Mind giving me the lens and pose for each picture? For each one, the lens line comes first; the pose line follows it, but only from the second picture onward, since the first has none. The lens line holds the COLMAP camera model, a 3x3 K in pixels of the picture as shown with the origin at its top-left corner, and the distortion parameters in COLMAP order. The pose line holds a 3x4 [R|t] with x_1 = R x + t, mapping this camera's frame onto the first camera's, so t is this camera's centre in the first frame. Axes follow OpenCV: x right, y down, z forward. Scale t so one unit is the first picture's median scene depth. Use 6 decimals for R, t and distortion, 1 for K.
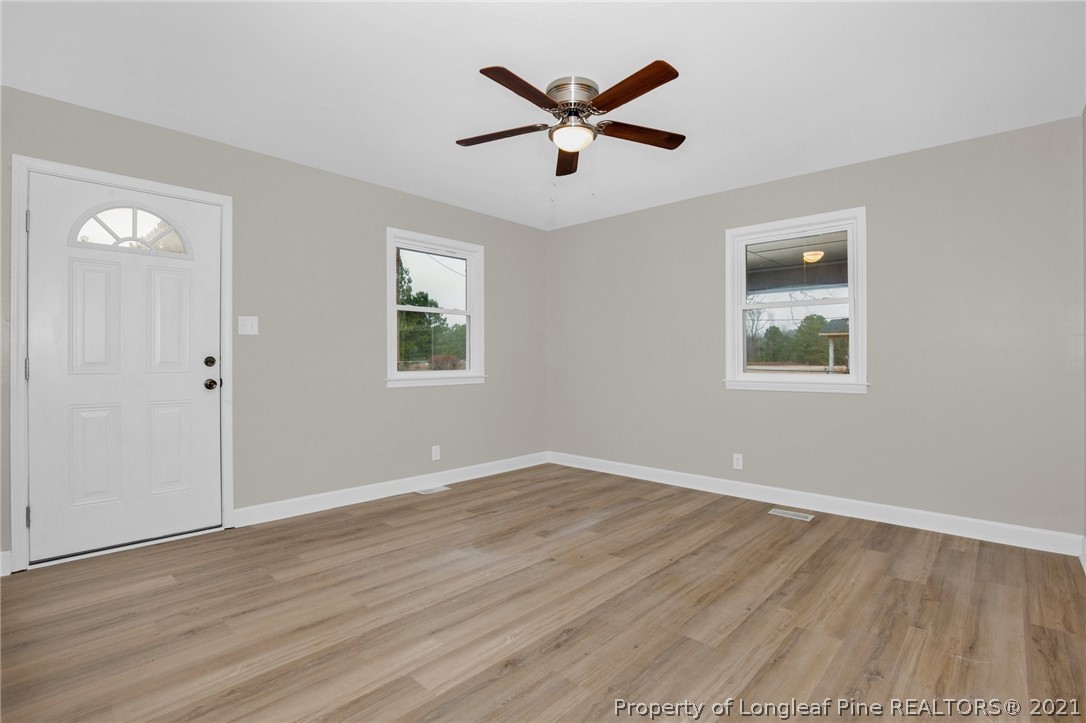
lens RADIAL K [[530.2, 0, 543.0], [0, 530.2, 361.5], [0, 0, 1]] dist [-0.014821, -0.000529]
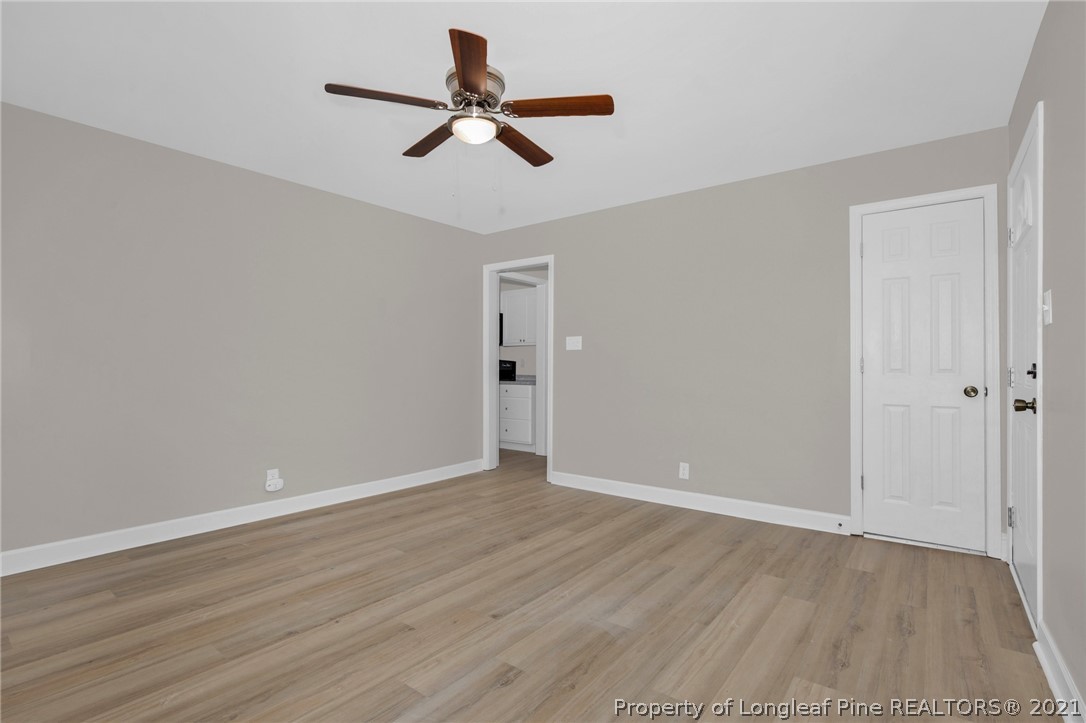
lens RADIAL K [[530.2, 0, 543.0], [0, 530.2, 361.5], [0, 0, 1]] dist [-0.014821, -0.000529]
pose [[-0.996609, -0.005458, -0.082100, 0.012729], [-0.004823, 0.999957, -0.007930, 0.007680], [0.082139, -0.007507, -0.996593, 1.777169]]
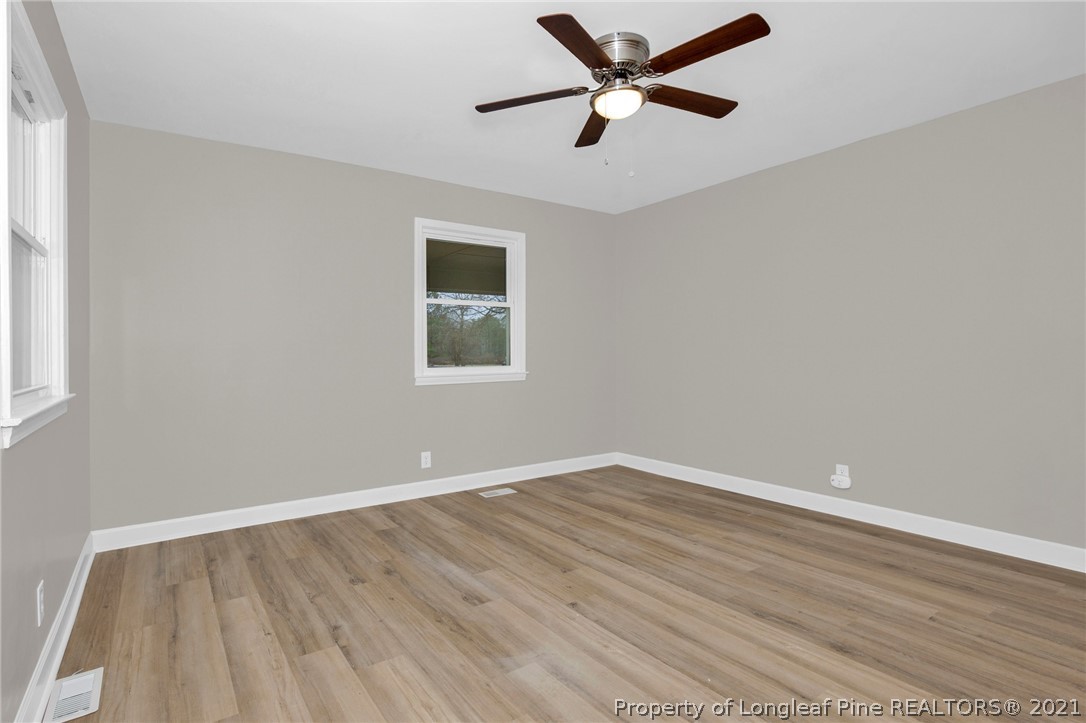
lens RADIAL K [[526.3, 0, 522.3], [0, 526.3, 355.3], [0, 0, 1]] dist [-0.015808, -0.001938]
pose [[0.224495, -0.005494, 0.974460, -0.766425], [0.012495, 0.999918, 0.002759, -0.003644], [-0.974395, 0.011557, 0.224545, 0.892469]]
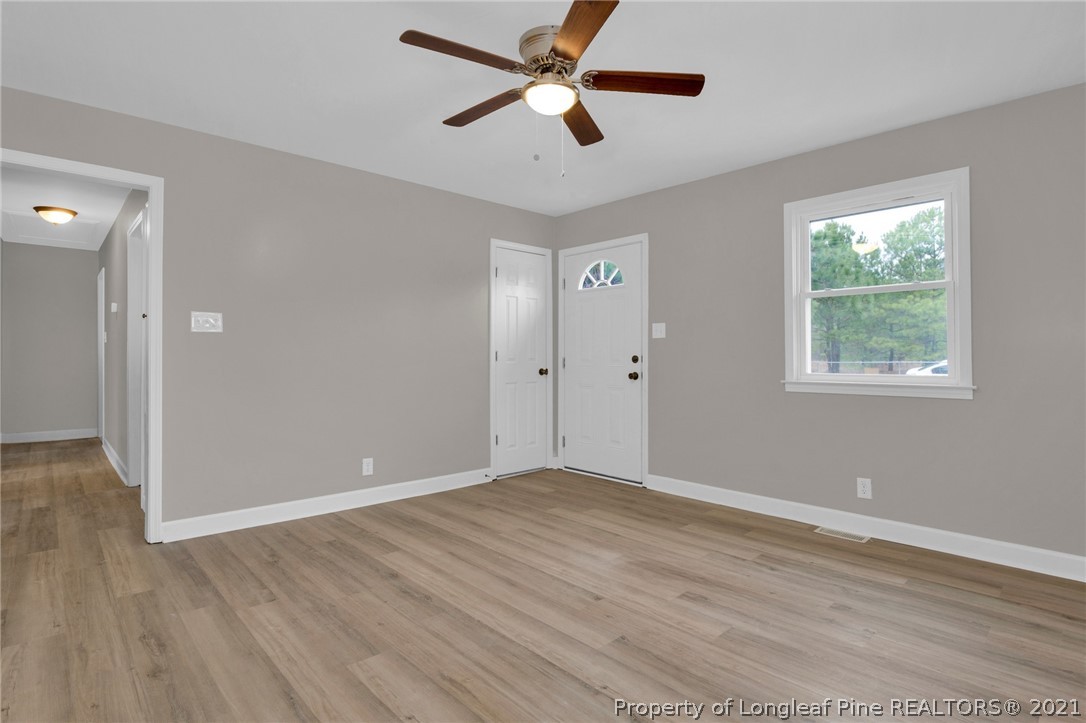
lens RADIAL K [[530.2, 0, 543.0], [0, 530.2, 361.5], [0, 0, 1]] dist [-0.014821, -0.000529]
pose [[-0.071889, 0.001314, -0.997412, 0.842357], [-0.003886, 0.999991, 0.001597, 0.004660], [0.997405, 0.003990, -0.071883, 0.971564]]
